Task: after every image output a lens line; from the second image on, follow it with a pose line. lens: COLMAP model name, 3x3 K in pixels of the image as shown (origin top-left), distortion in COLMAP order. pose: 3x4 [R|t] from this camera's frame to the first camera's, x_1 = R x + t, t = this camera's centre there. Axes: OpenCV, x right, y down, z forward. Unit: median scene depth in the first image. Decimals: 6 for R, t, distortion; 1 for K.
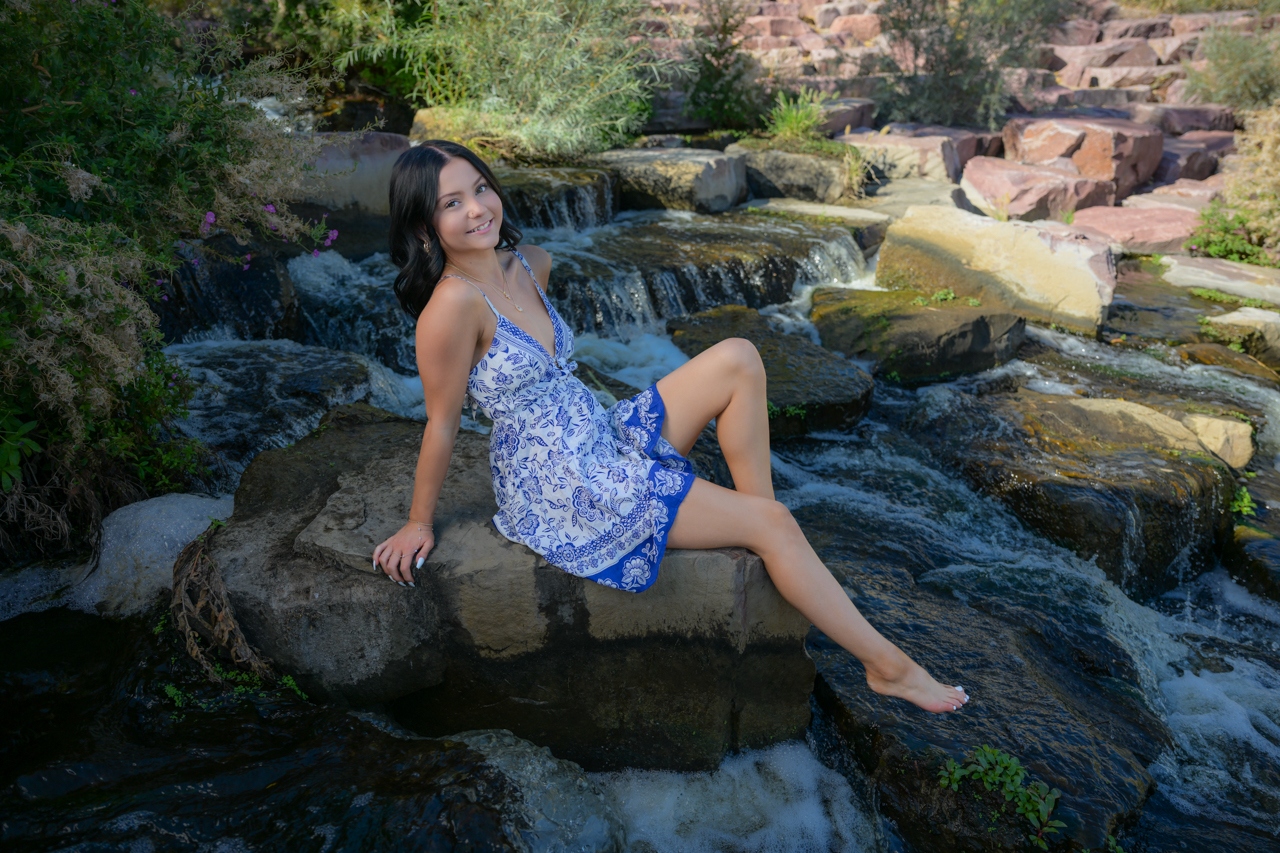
lens RADIAL K [[871.9, 0, 646.2], [0, 871.9, 426.2], [0, 0, 1]] dist [0.062650, 0.002835]
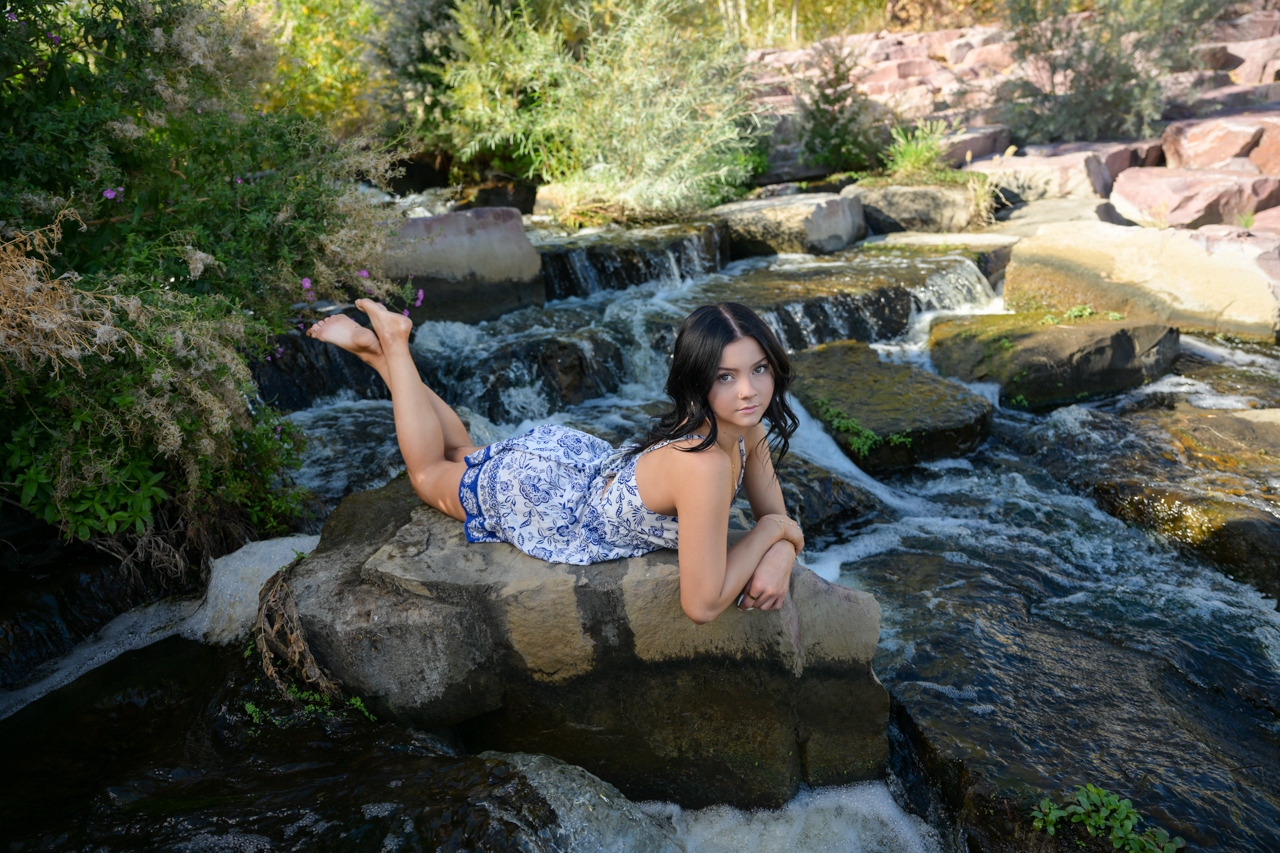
lens RADIAL K [[871.9, 0, 643.0], [0, 871.9, 431.8], [0, 0, 1]] dist [0.062650, 0.002835]
pose [[0.978901, -0.058569, -0.195763, 0.116276], [0.044230, 0.996062, -0.076836, 0.048719], [0.199492, 0.066556, 0.977636, 0.017389]]
